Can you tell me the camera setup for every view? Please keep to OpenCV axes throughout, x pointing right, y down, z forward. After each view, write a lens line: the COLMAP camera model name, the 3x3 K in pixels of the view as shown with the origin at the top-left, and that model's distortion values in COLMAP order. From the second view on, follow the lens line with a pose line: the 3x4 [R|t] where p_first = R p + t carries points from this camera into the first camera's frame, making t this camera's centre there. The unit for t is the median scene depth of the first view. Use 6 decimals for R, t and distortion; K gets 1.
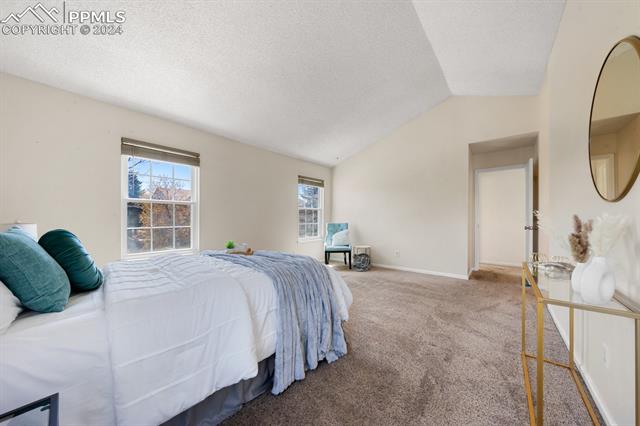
lens RADIAL K [[220.2, 0, 321.1], [0, 220.2, 215.7], [0, 0, 1]] dist [-0.000989, -0.000032]
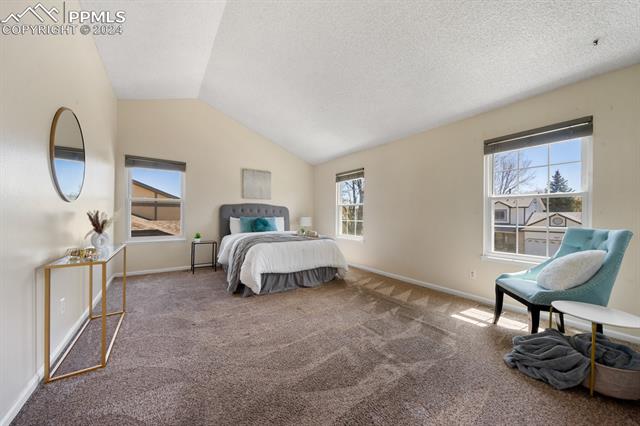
lens RADIAL K [[222.2, 0, 320.0], [0, 222.2, 213.0], [0, 0, 1]] dist [-0.000439, -0.000019]
pose [[-0.252750, -0.003408, -0.967526, 0.815346], [0.014670, 0.999865, -0.007355, 0.003154], [0.967420, -0.016053, -0.252666, 1.054650]]
